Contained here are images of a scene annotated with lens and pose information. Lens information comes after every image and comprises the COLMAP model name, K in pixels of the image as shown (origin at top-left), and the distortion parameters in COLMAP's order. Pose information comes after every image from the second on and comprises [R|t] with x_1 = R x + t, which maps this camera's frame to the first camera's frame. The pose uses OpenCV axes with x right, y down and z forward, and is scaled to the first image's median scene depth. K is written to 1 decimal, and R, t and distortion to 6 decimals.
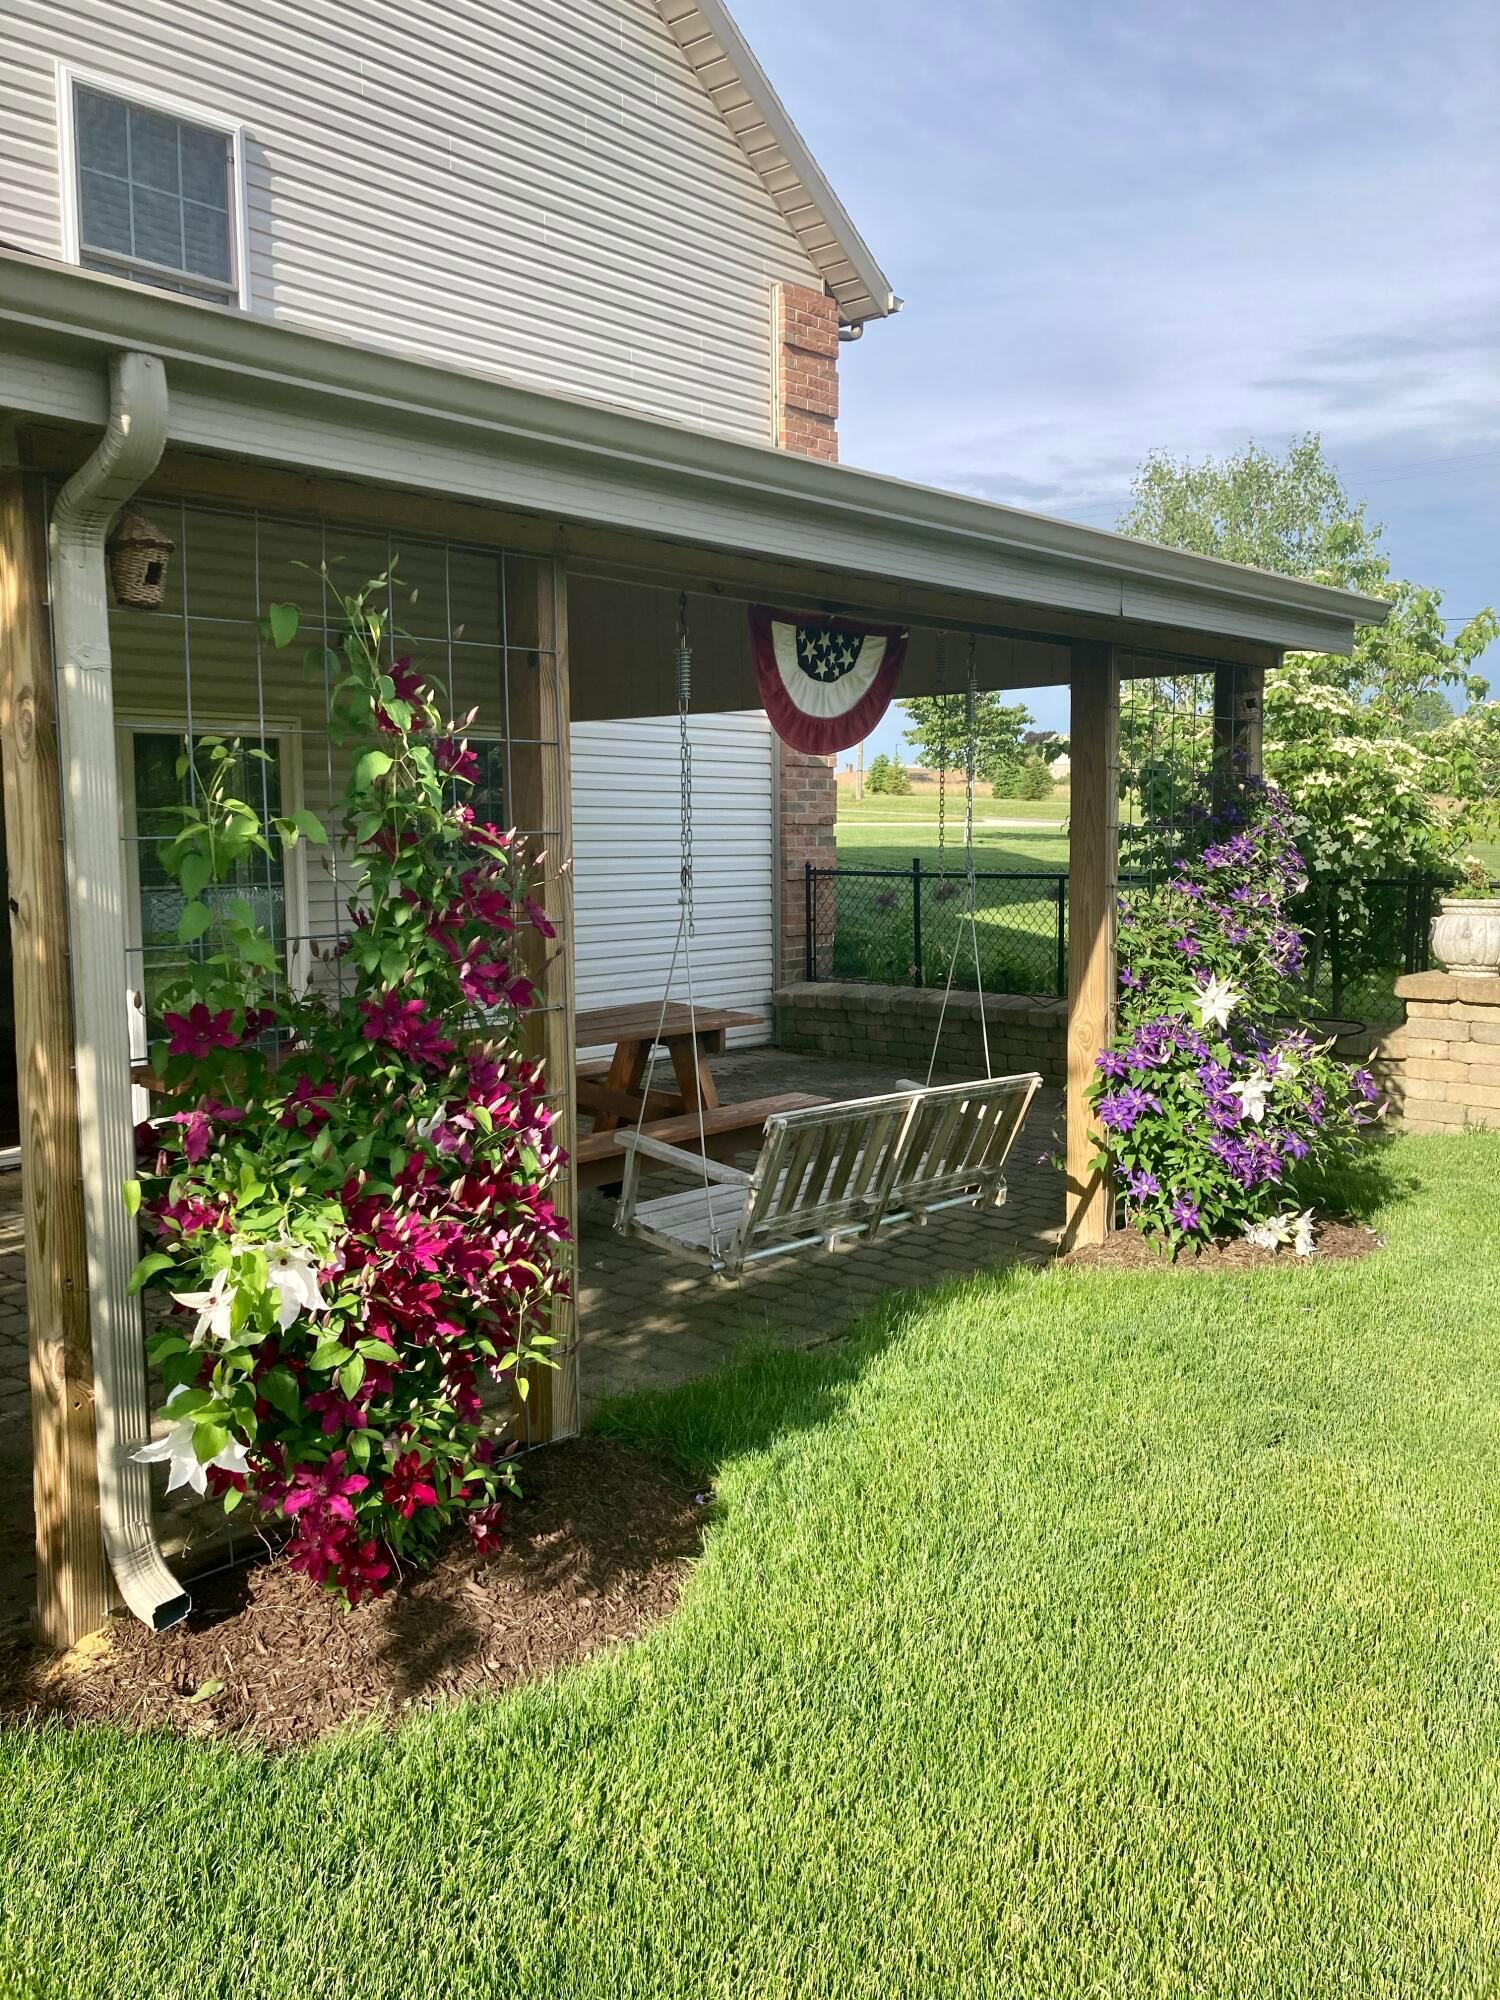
lens RADIAL K [[1627.7, 0, 753.6], [0, 1627.7, 992.5], [0, 0, 1]] dist [0.003180, 0.004761]
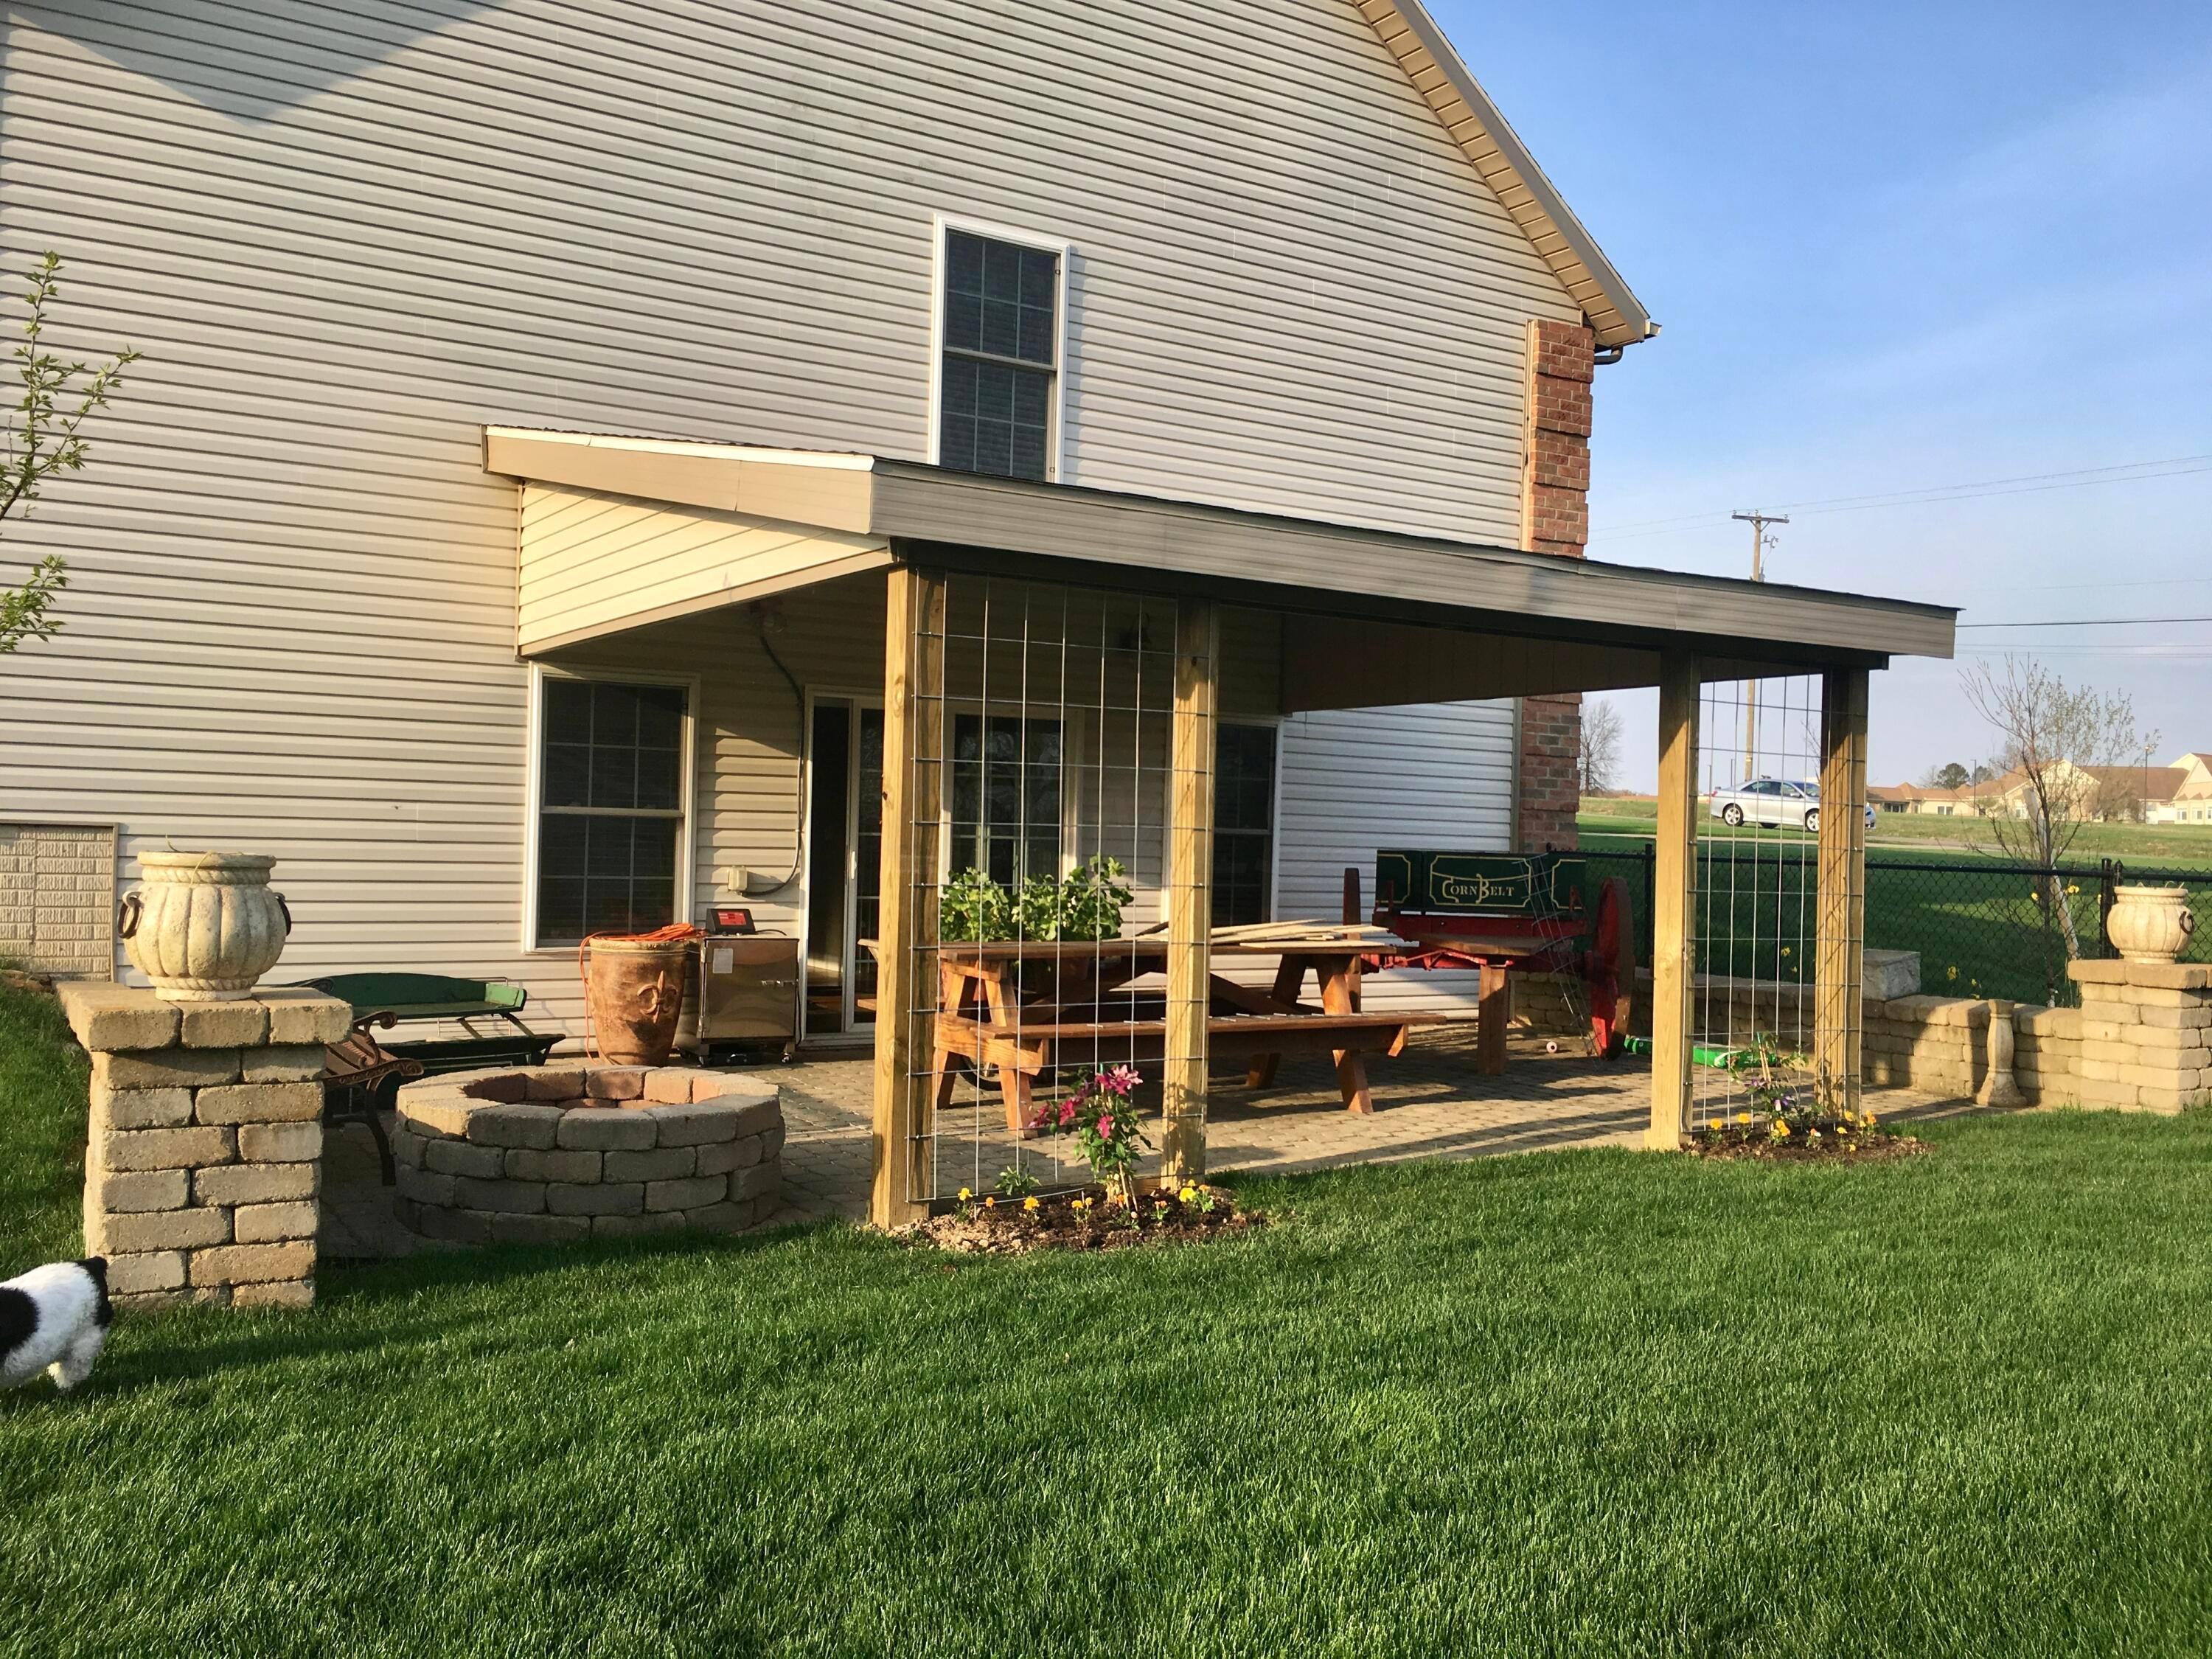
lens RADIAL K [[1887.0, 0, 1105.0], [0, 1887.0, 832.4], [0, 0, 1]] dist [0.067788, 0.003373]
pose [[0.959203, 0.031726, -0.280932, 0.108723], [-0.060379, 0.993746, -0.093931, 0.046654], [0.276195, 0.107061, 0.955120, -0.269111]]
